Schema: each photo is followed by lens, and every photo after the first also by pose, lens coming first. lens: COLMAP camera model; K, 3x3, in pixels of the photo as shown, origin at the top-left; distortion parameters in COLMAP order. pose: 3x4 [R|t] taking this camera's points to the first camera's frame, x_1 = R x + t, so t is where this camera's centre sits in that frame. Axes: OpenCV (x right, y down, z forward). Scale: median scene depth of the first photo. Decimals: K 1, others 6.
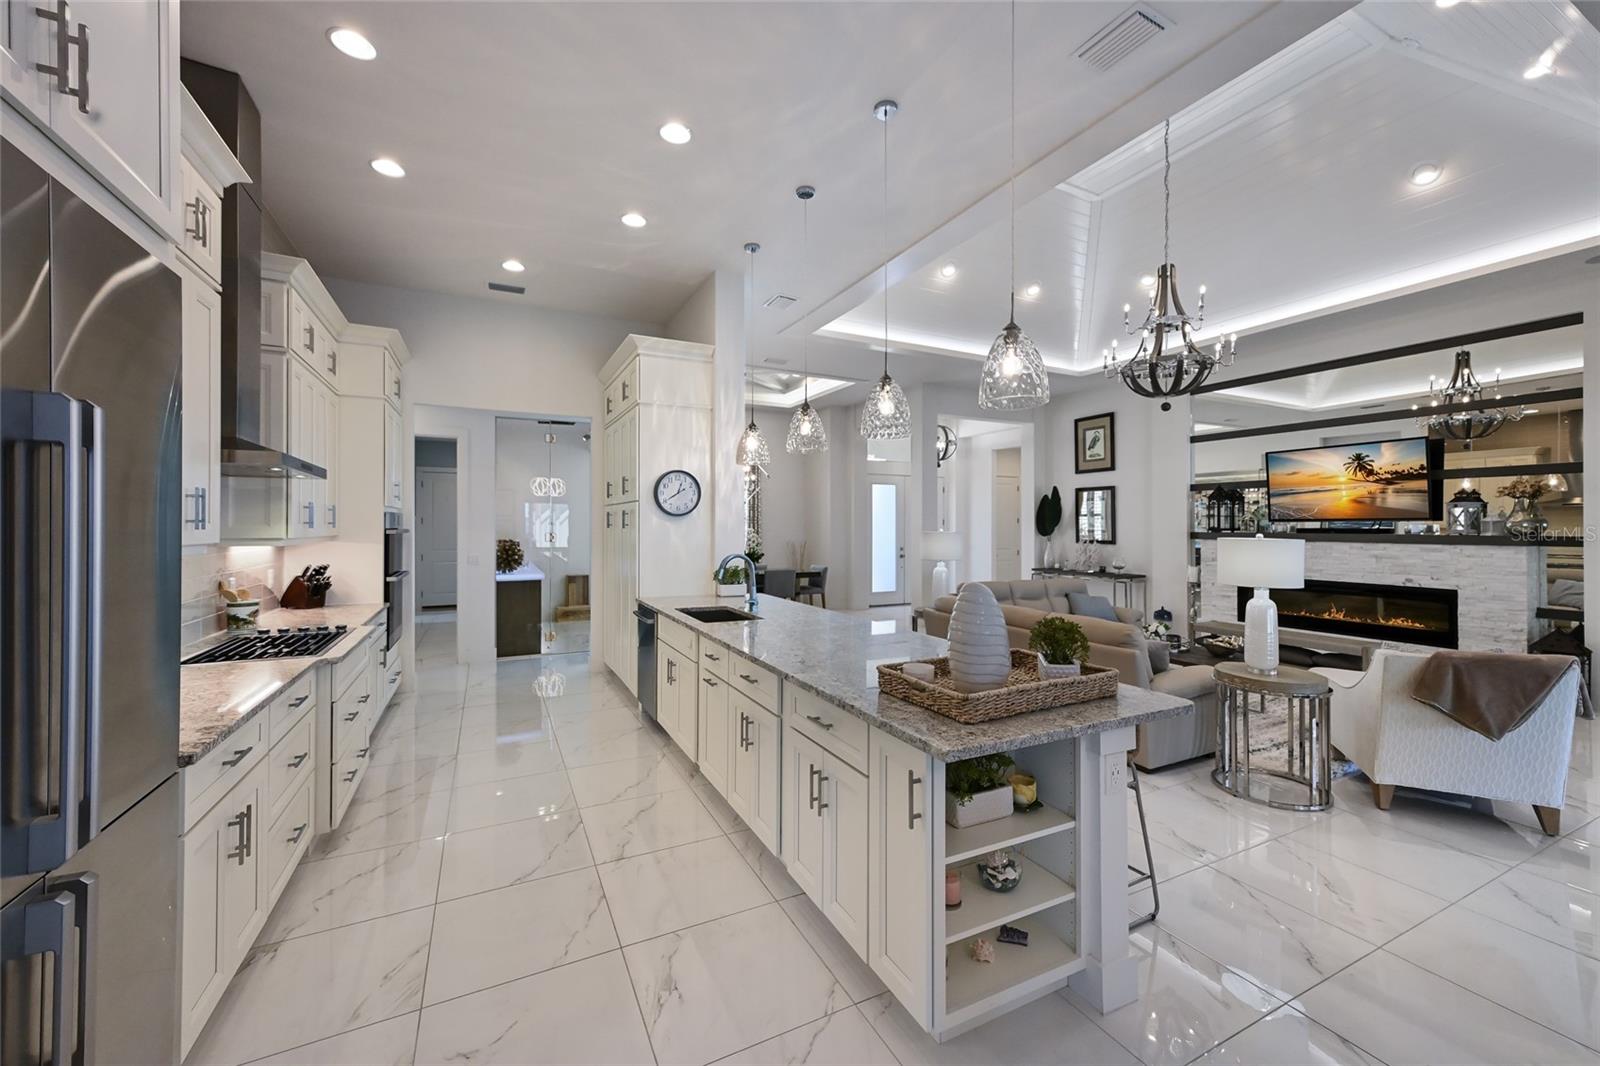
lens RADIAL K [[633.7, 0, 813.9], [0, 633.7, 520.3], [0, 0, 1]] dist [0.006080, 0.000589]
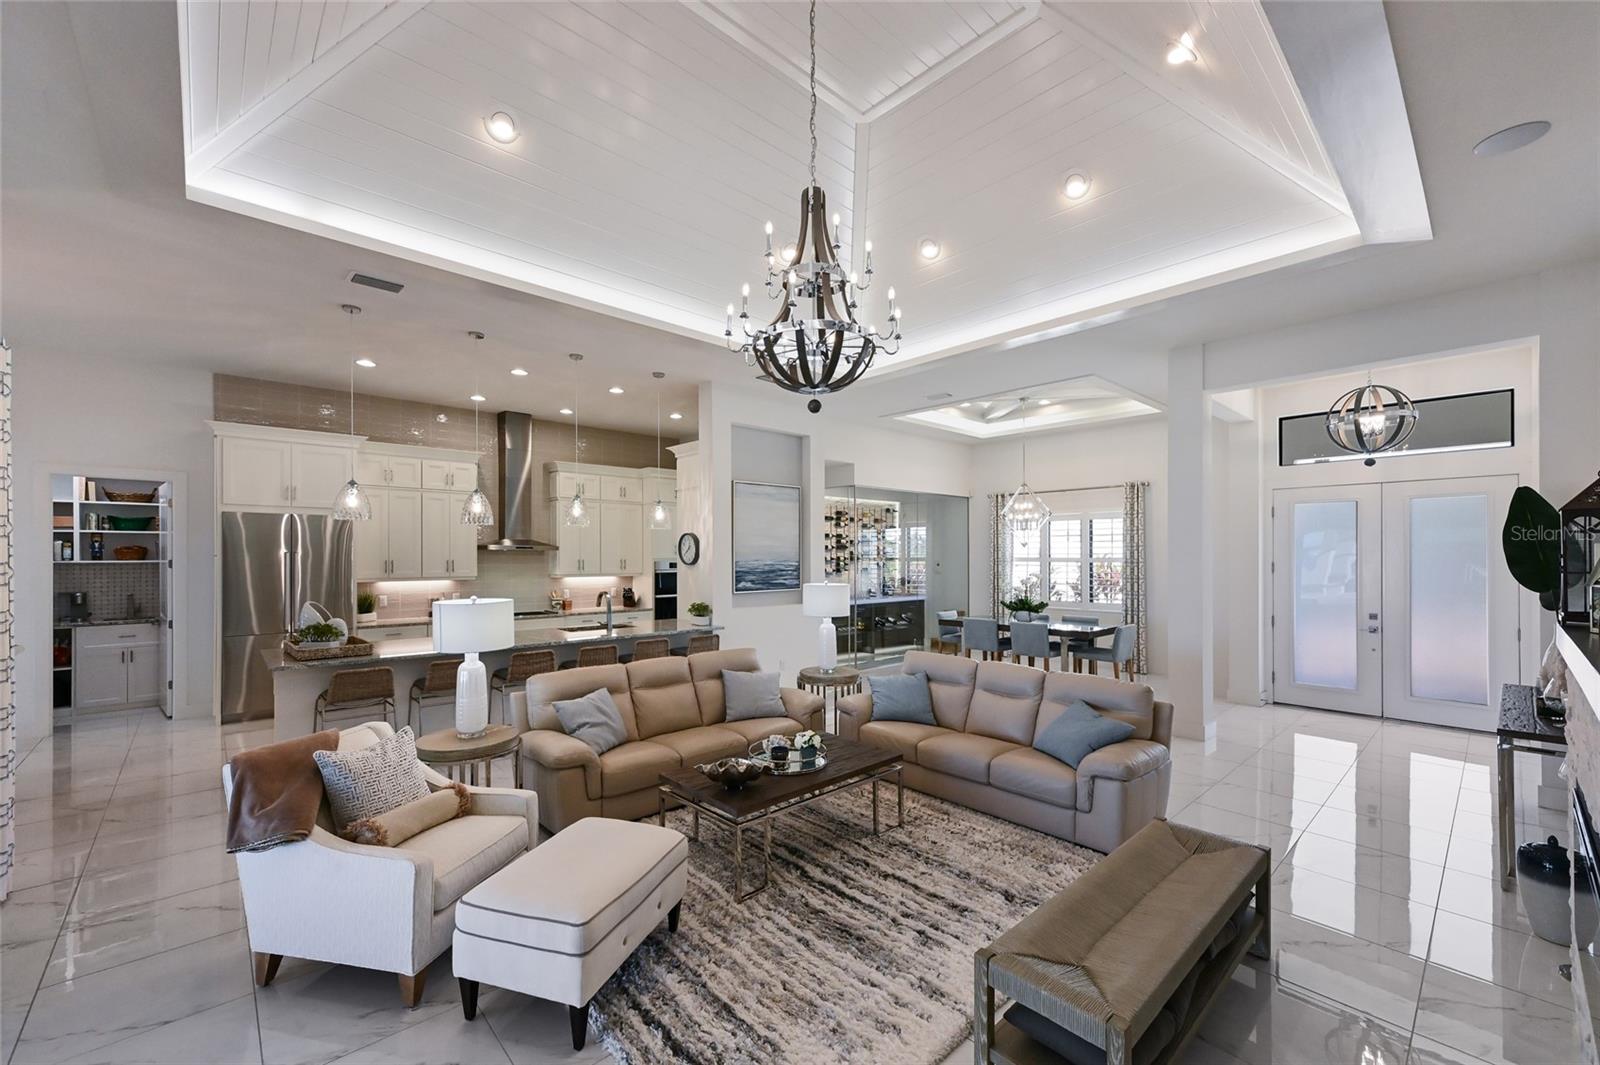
lens RADIAL K [[642.2, 0, 800.0], [0, 642.2, 546.6], [0, 0, 1]] dist [0.002418, 0.000114]
pose [[0.263213, -0.015230, -0.964617, 1.142284], [0.007905, 0.999876, -0.013630, -0.024491], [0.964705, -0.004037, 0.263301, 0.788381]]
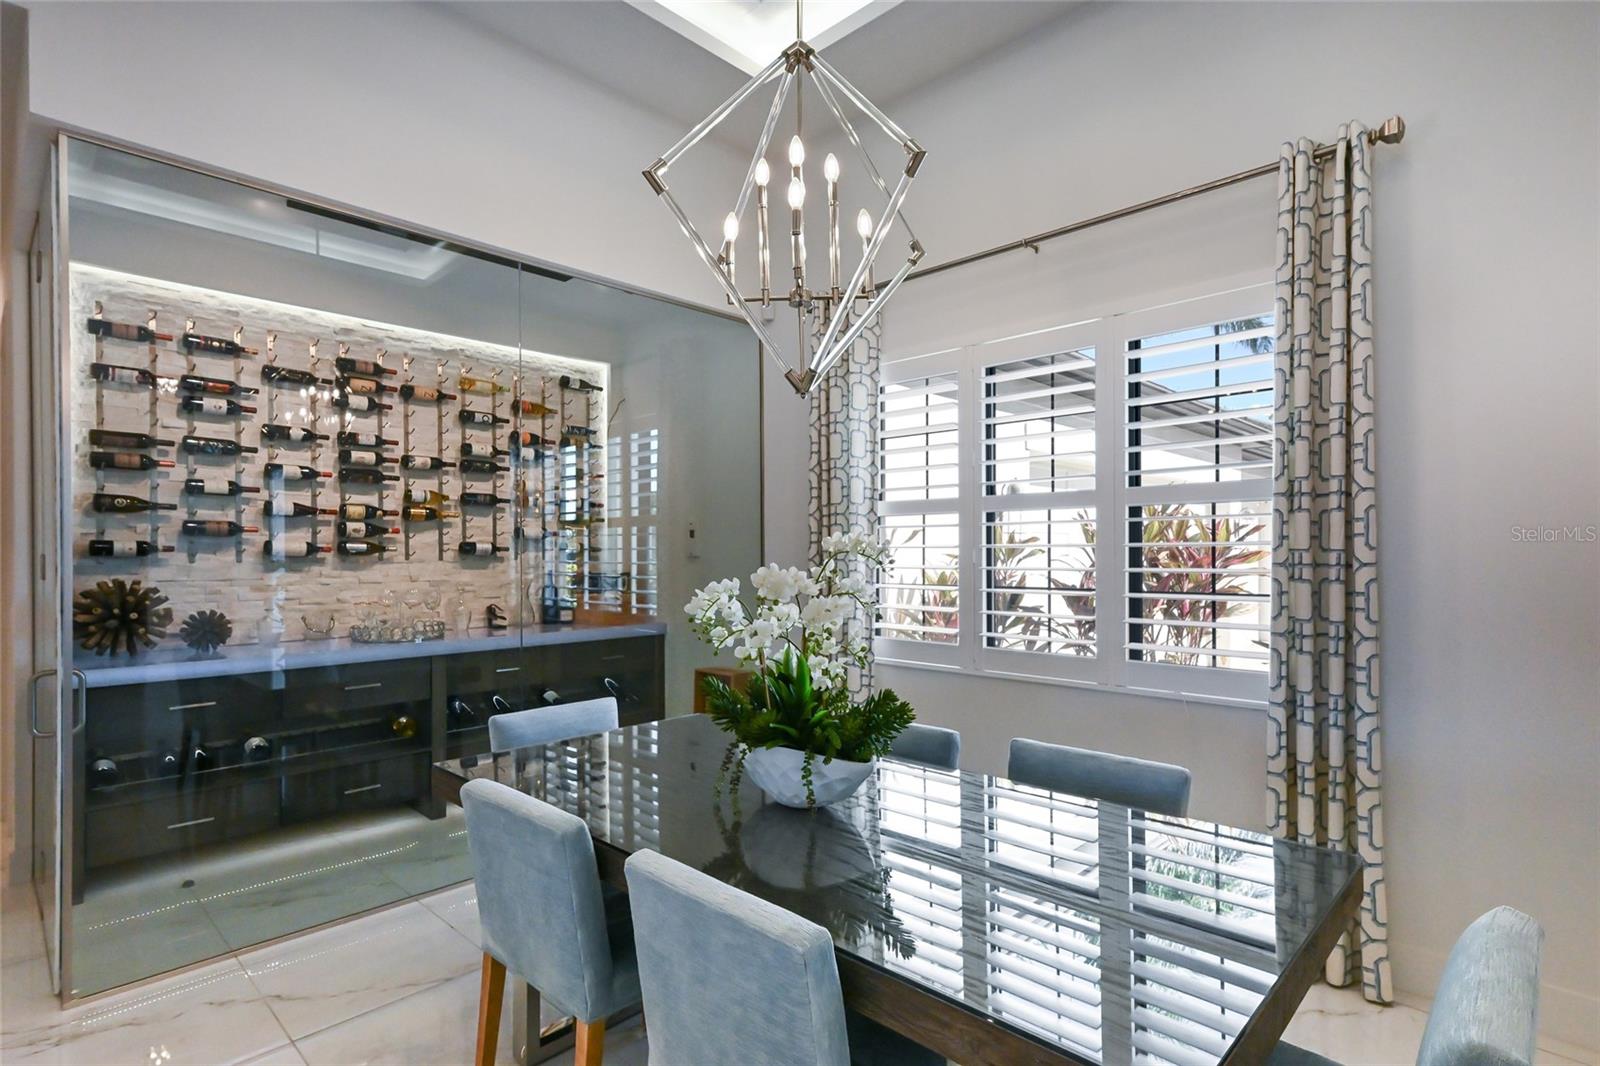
lens RADIAL K [[807.6, 0, 804.4], [0, 807.6, 549.7], [0, 0, 1]] dist [0.005101, -0.000117]
pose [[0.338841, -0.009228, -0.940798, 0.140444], [0.013127, 0.999901, -0.005080, 0.033218], [0.940752, -0.010628, 0.338929, 1.579803]]
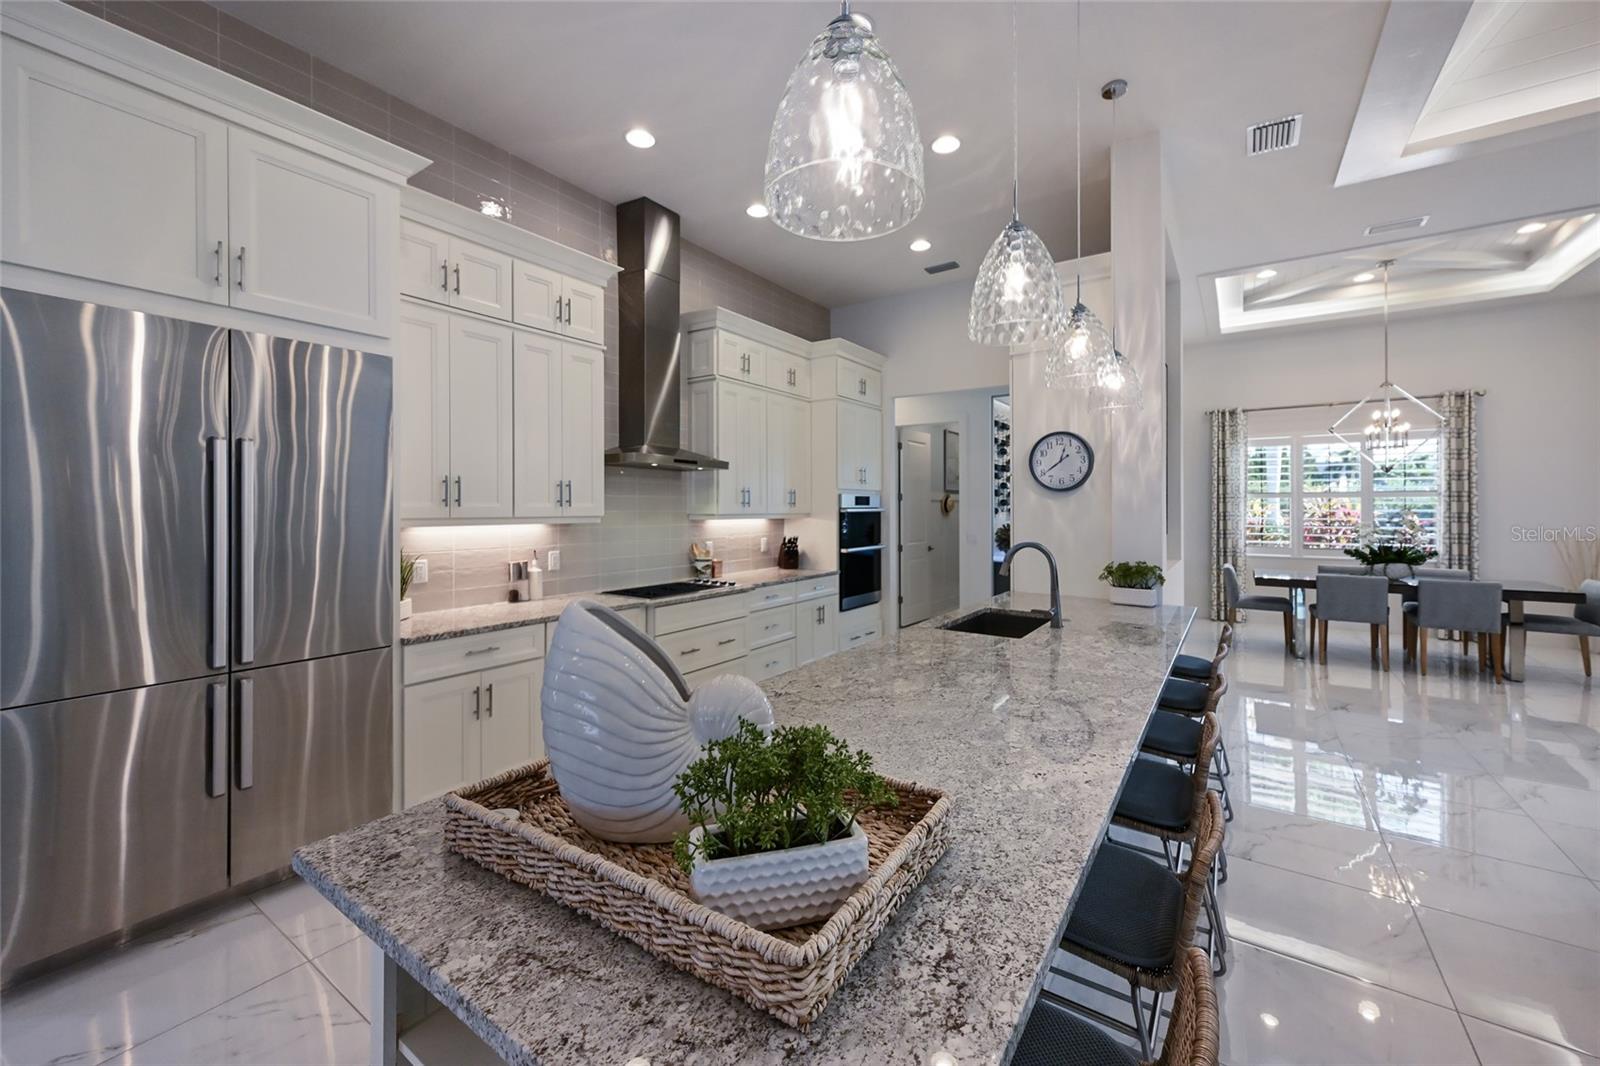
lens RADIAL K [[633.7, 0, 802.7], [0, 633.7, 505.8], [0, 0, 1]] dist [0.006080, 0.000589]
pose [[0.471680, -0.004327, -0.881759, 0.289974], [0.008887, 0.999960, -0.000154, 0.007382], [0.881725, -0.007764, 0.471700, 0.330334]]
